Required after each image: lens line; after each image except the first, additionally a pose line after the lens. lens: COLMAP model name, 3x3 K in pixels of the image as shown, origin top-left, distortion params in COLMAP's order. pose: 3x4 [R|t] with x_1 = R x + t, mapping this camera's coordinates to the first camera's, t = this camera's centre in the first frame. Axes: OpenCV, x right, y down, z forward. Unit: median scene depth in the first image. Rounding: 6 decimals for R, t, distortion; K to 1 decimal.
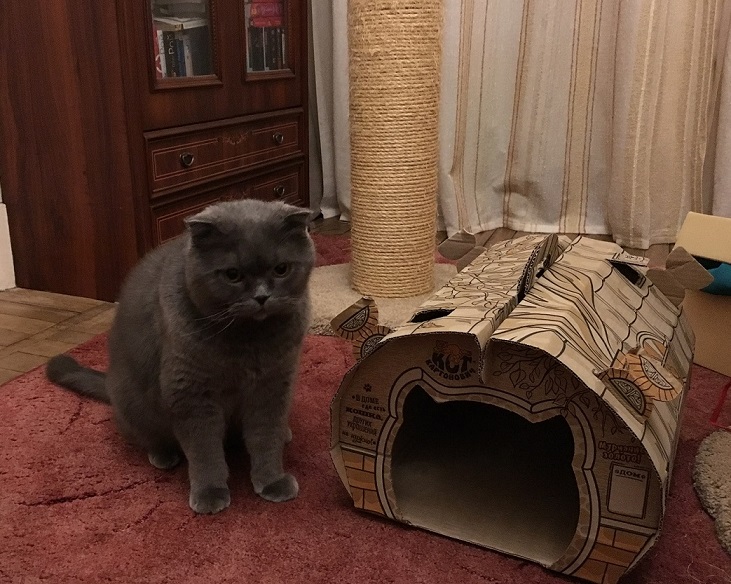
lens RADIAL K [[616.5, 0, 359.7], [0, 616.5, 290.9], [0, 0, 1]] dist [0.049980, -0.042574]
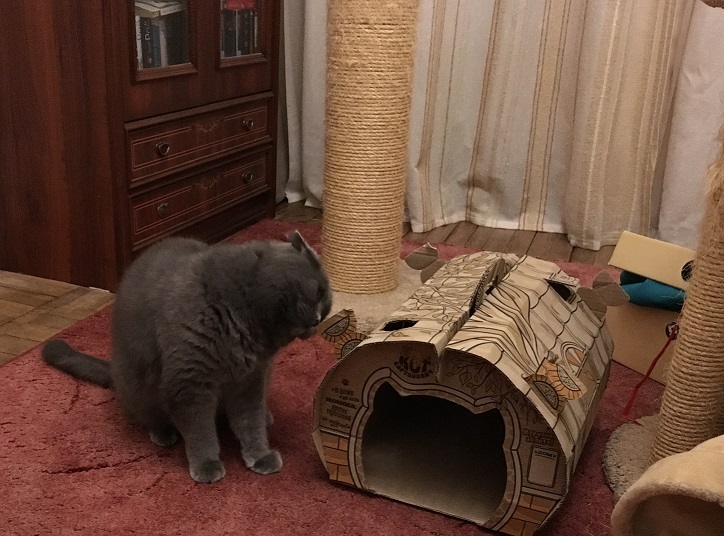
lens RADIAL K [[726.0, 0, 363.8], [0, 726.0, 273.9], [0, 0, 1]] dist [0.029384, 0.000000]
pose [[0.995455, 0.039268, 0.086756, -0.061173], [-0.041812, 0.998741, 0.027700, -0.072160], [-0.085559, -0.031201, 0.995844, -0.313371]]
